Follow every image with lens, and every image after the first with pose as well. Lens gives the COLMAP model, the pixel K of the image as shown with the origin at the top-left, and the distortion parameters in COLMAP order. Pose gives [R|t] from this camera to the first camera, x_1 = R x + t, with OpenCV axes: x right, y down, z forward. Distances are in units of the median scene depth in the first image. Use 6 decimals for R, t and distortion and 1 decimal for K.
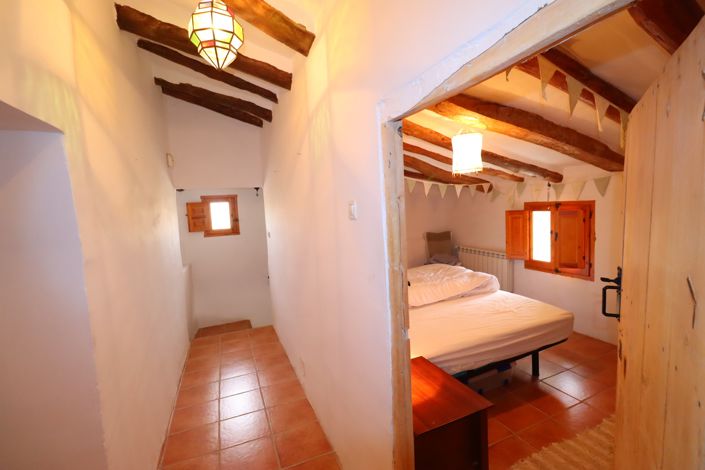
lens RADIAL K [[328.0, 0, 355.7], [0, 328.0, 232.6], [0, 0, 1]] dist [0.001703, -0.015223]
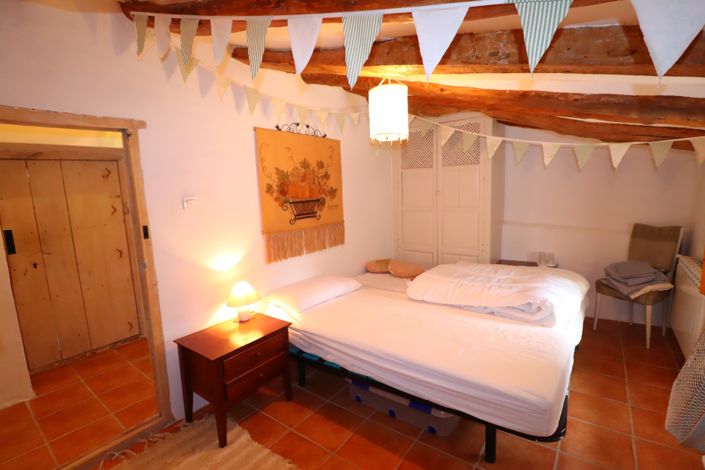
lens RADIAL K [[328.0, 0, 355.7], [0, 328.0, 232.6], [0, 0, 1]] dist [0.001703, -0.015223]
pose [[0.510498, 0.155186, -0.845759, 0.705244], [-0.067446, 0.987776, 0.140534, -0.049550], [0.857230, -0.014700, 0.514724, 0.378341]]
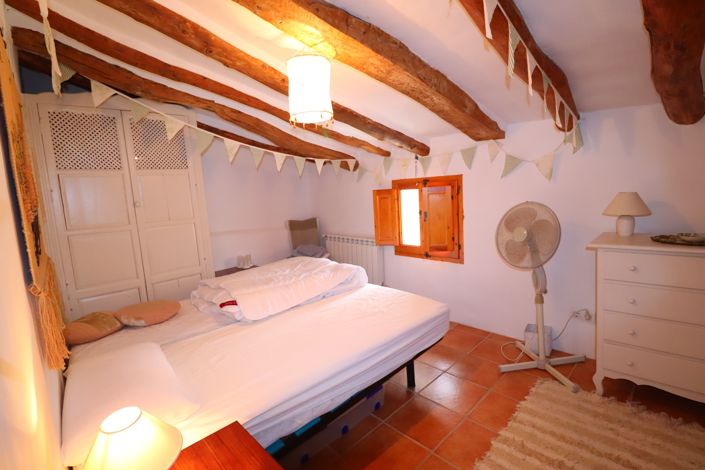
lens RADIAL K [[328.0, 0, 355.7], [0, 328.0, 232.6], [0, 0, 1]] dist [0.001703, -0.015223]
pose [[0.936745, -0.046375, 0.346927, 0.128502], [0.039651, 0.998863, 0.026458, 0.024268], [-0.347759, -0.011028, 0.937519, 0.237844]]
